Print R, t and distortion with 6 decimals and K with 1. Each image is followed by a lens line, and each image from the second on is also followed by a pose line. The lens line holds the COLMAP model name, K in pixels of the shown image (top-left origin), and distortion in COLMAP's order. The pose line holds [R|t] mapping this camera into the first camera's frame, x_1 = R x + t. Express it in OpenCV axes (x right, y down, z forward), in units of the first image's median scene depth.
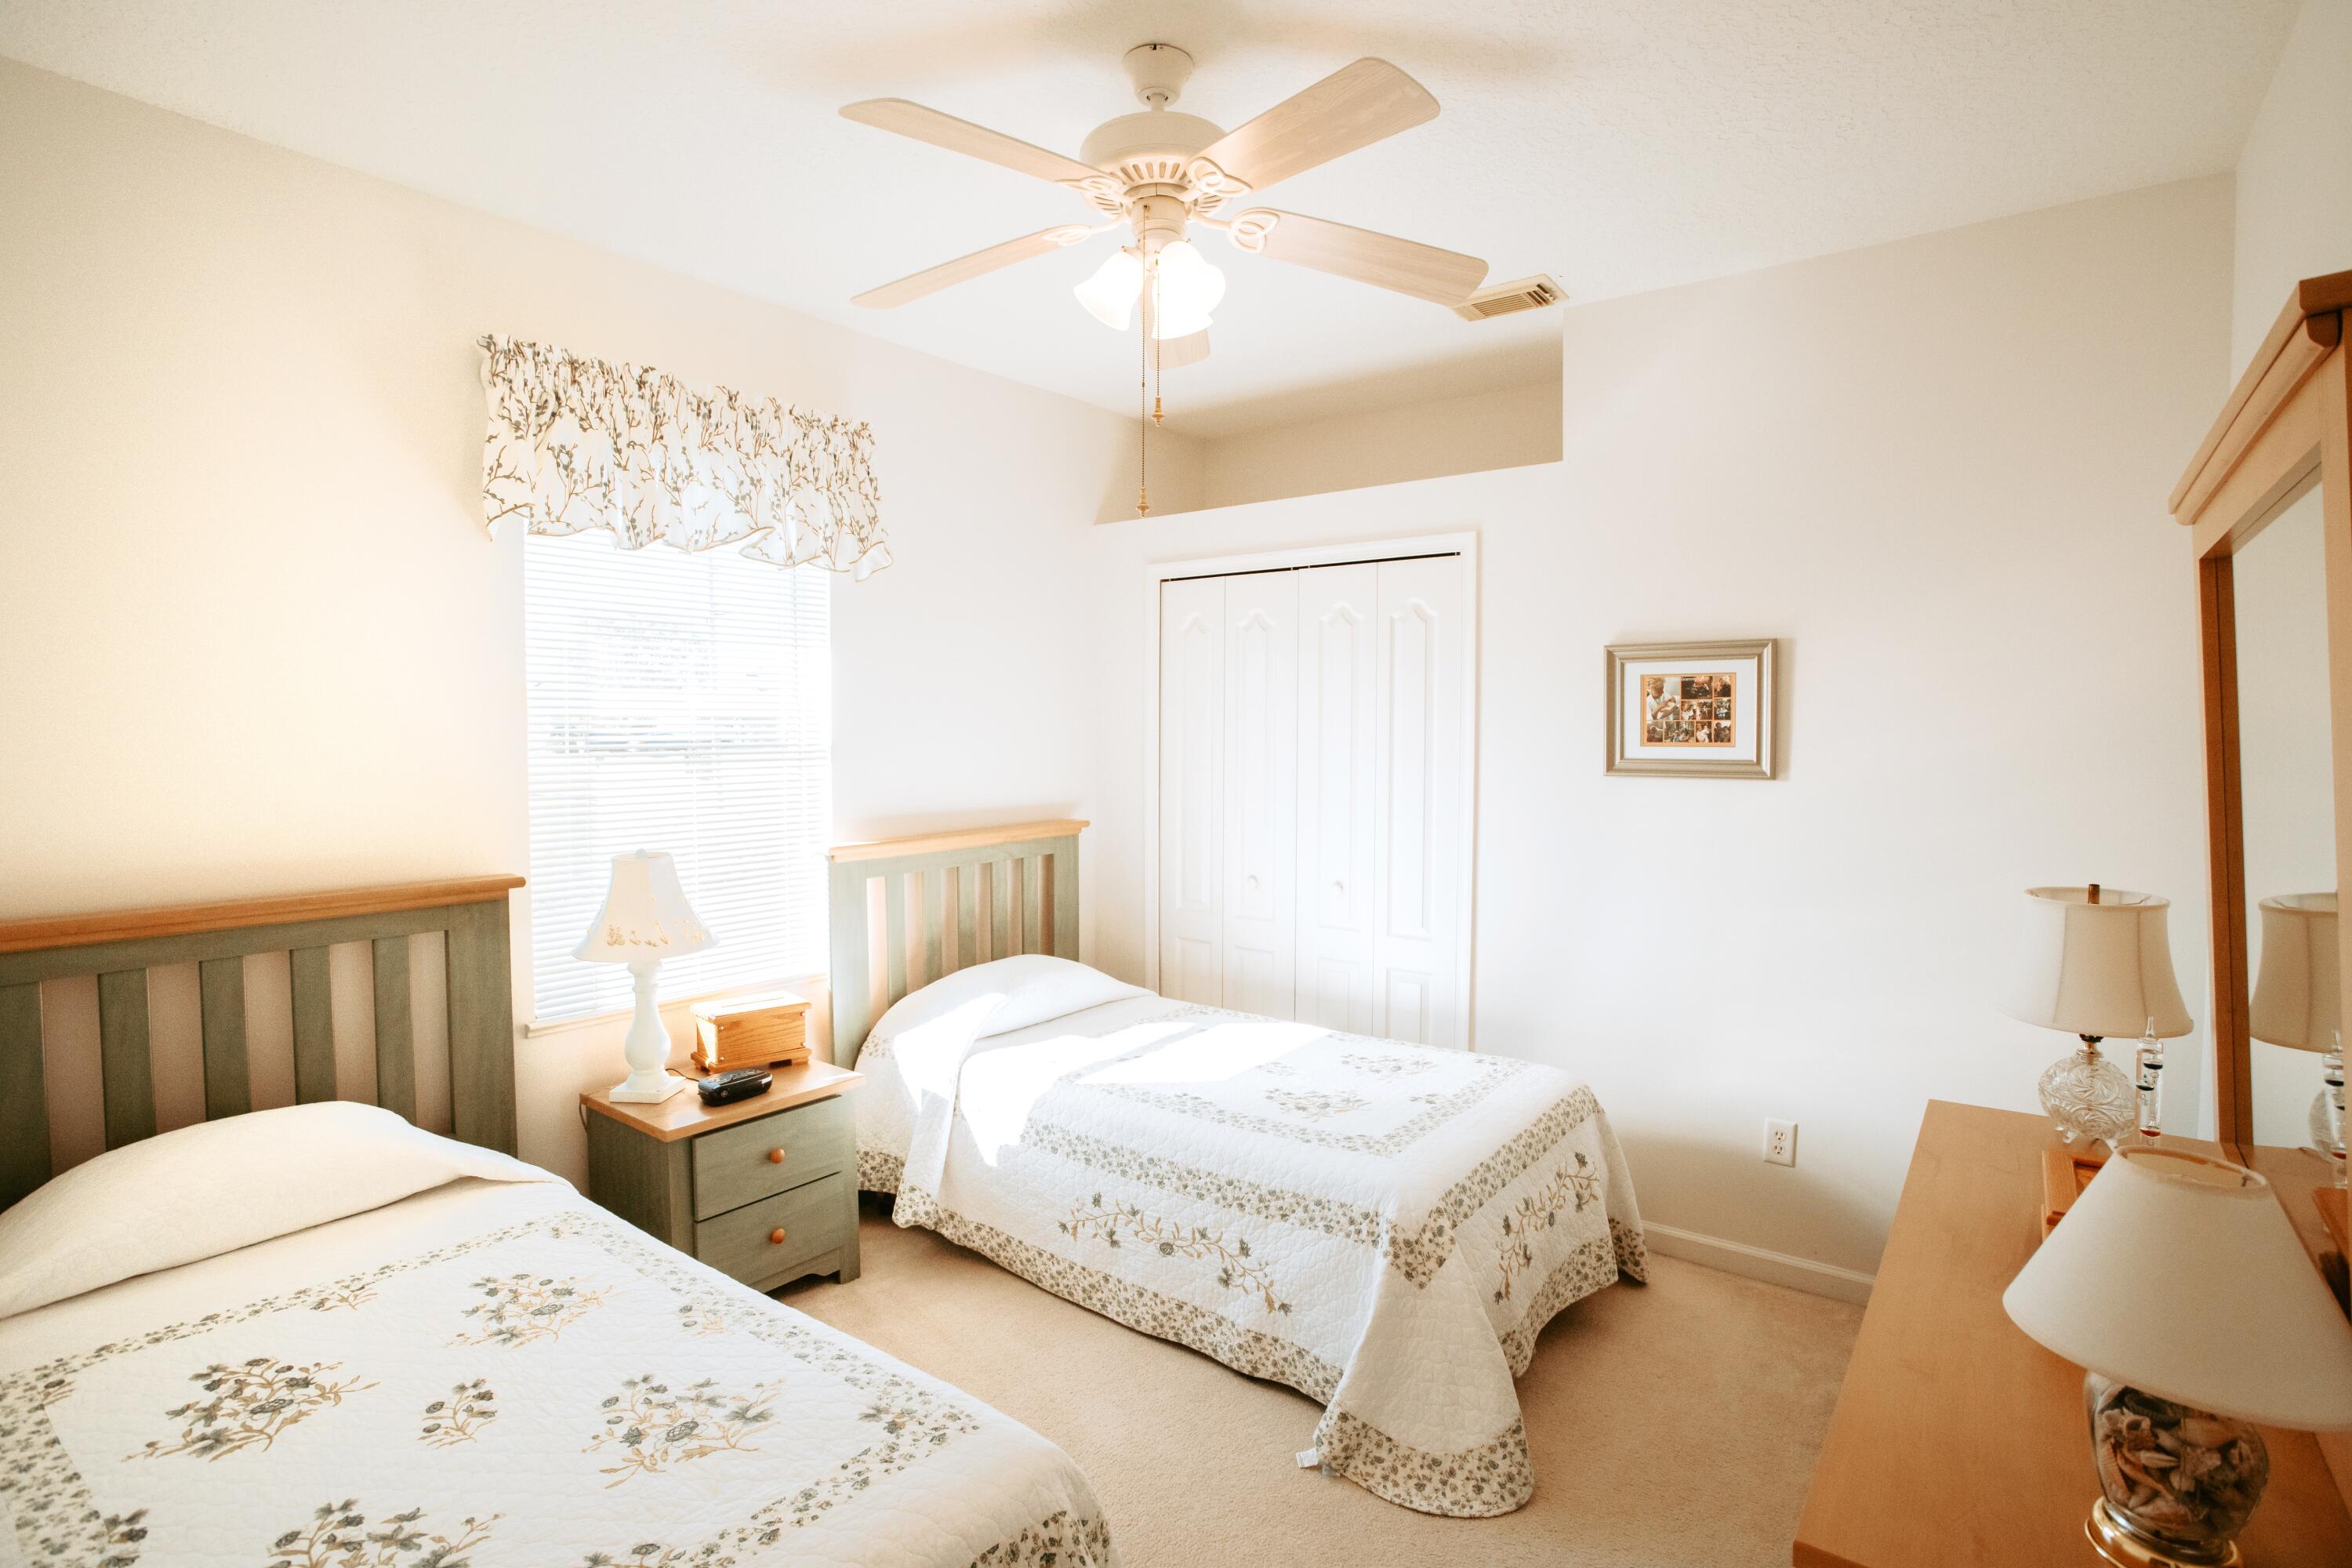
lens RADIAL K [[1135.0, 0, 1169.3], [0, 1135.0, 780.7], [0, 0, 1]] dist [-0.039331, 0.001554]
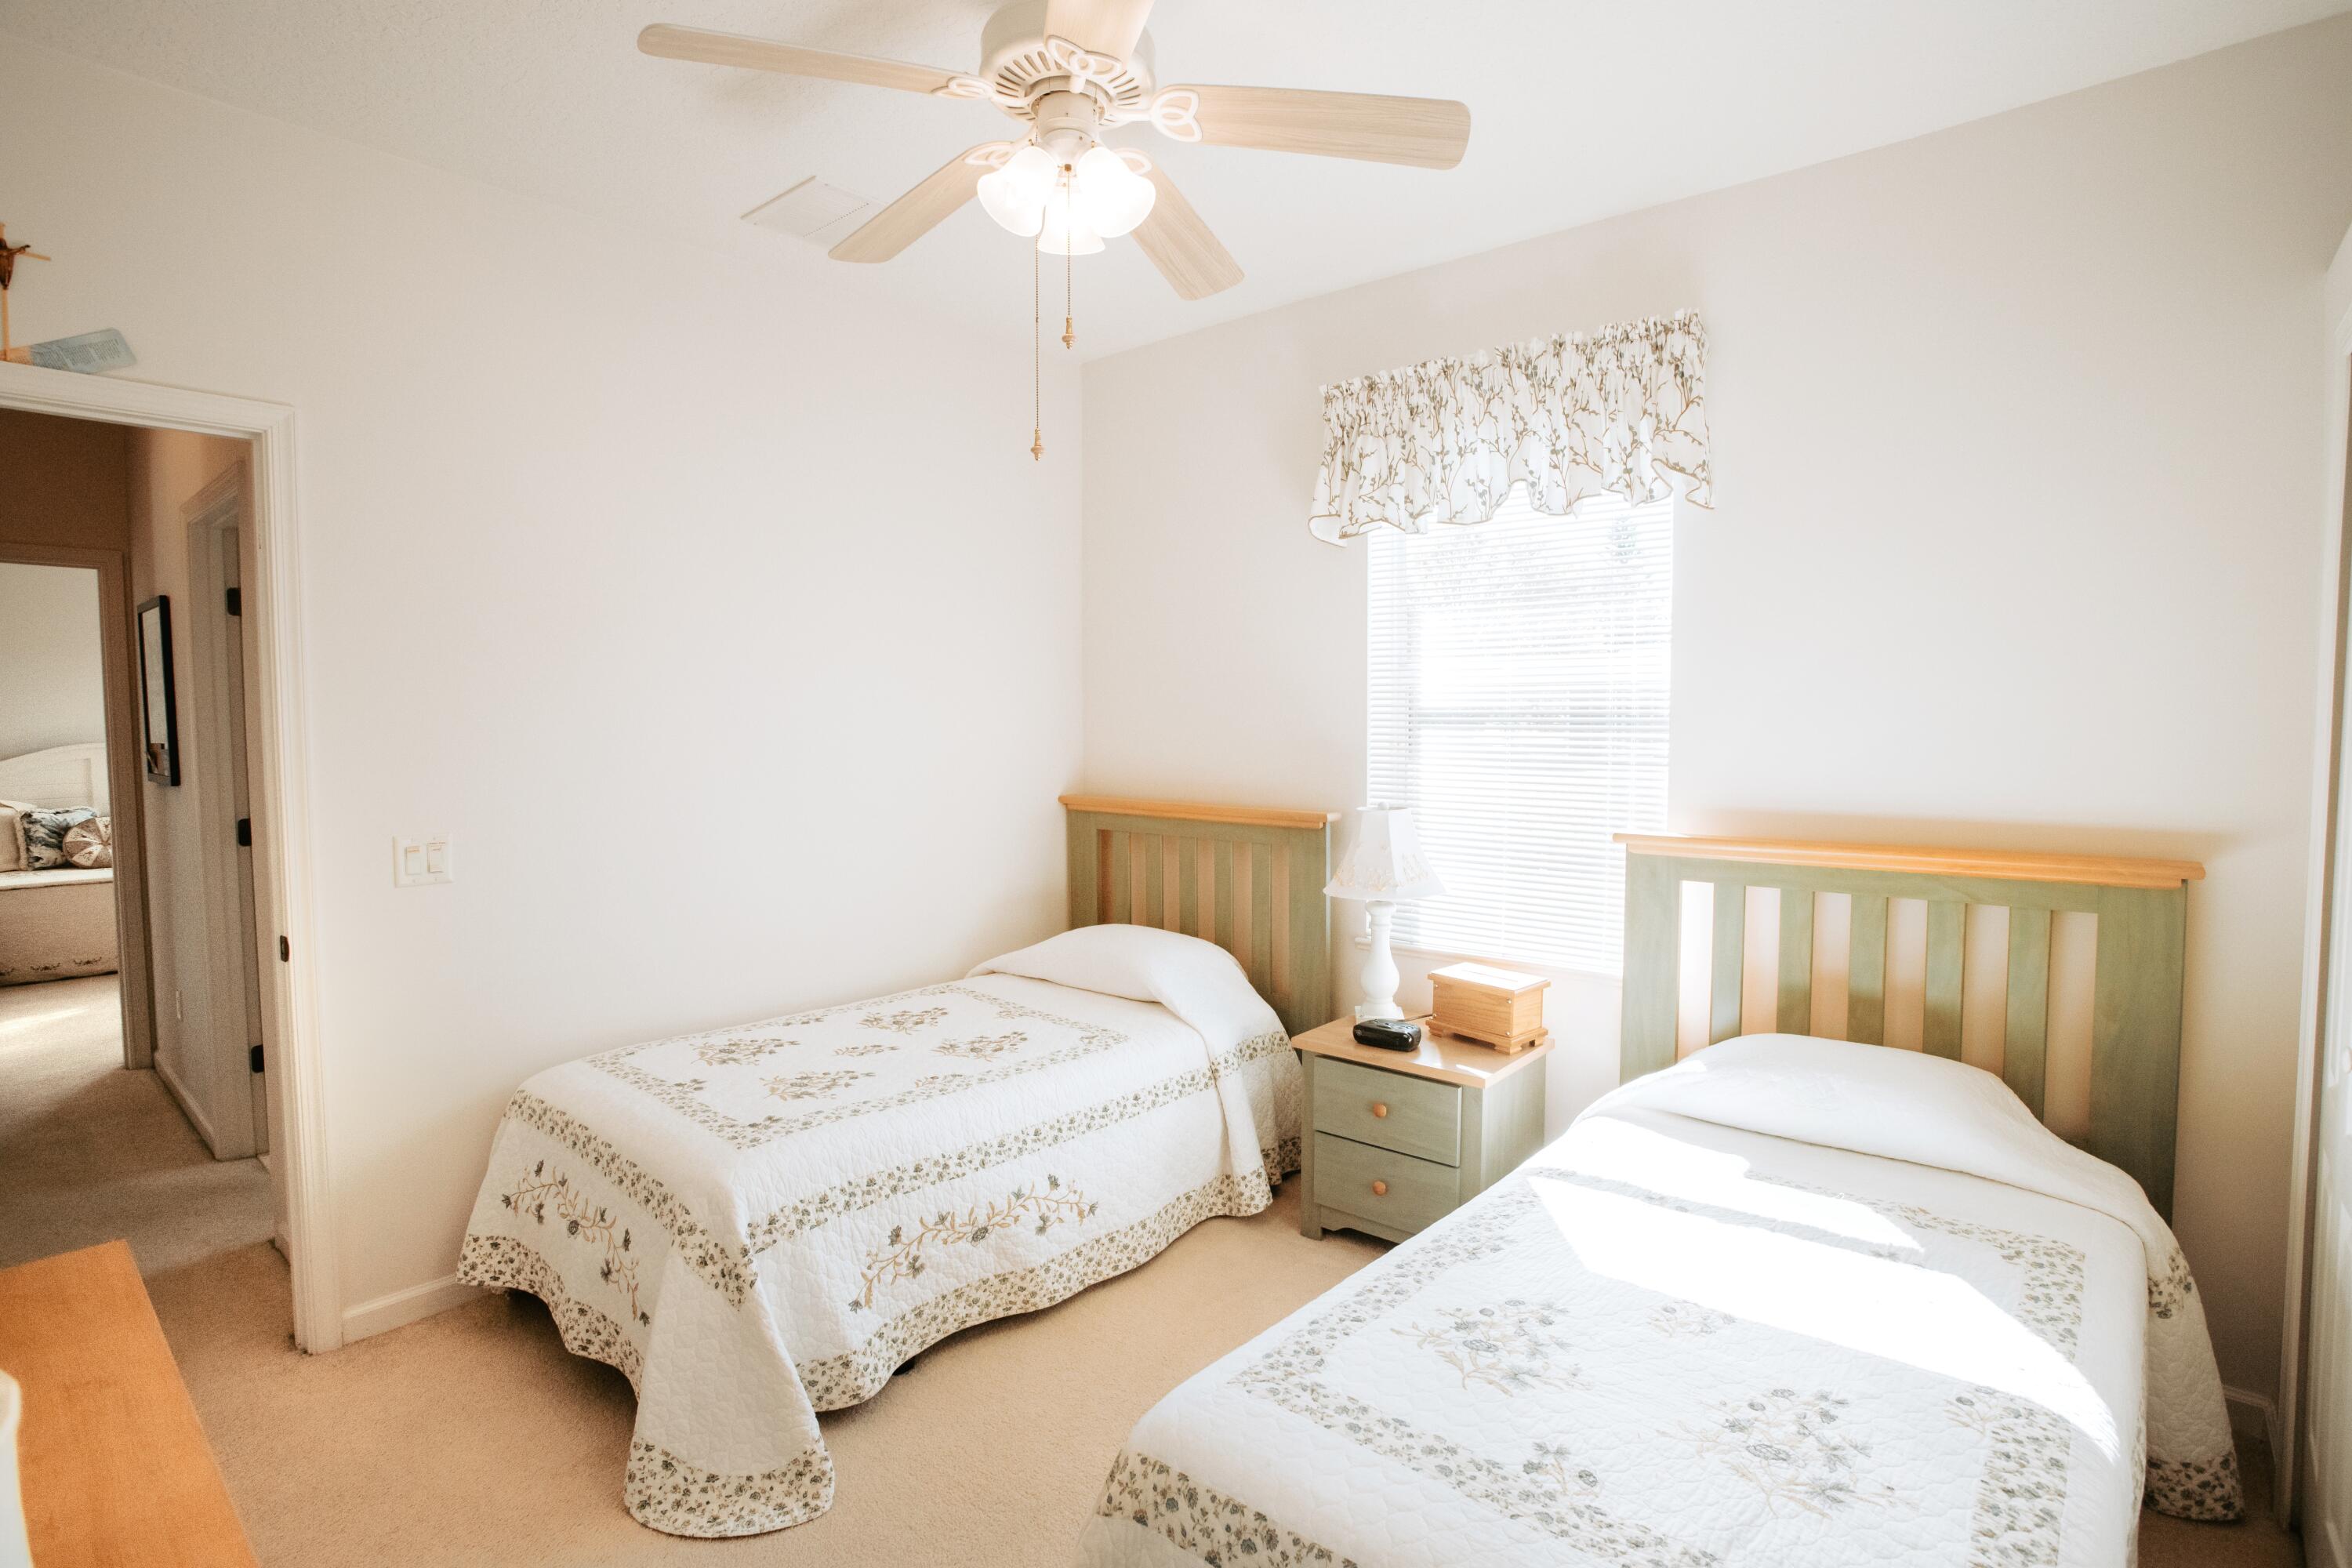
lens RADIAL K [[1135.0, 0, 1174.2], [0, 1135.0, 779.5], [0, 0, 1]] dist [-0.039331, 0.001554]
pose [[-0.046168, 0.066536, -0.996715, 0.609748], [-0.032233, 0.997160, 0.068059, -0.031122], [0.998414, 0.035270, -0.043892, 0.753709]]
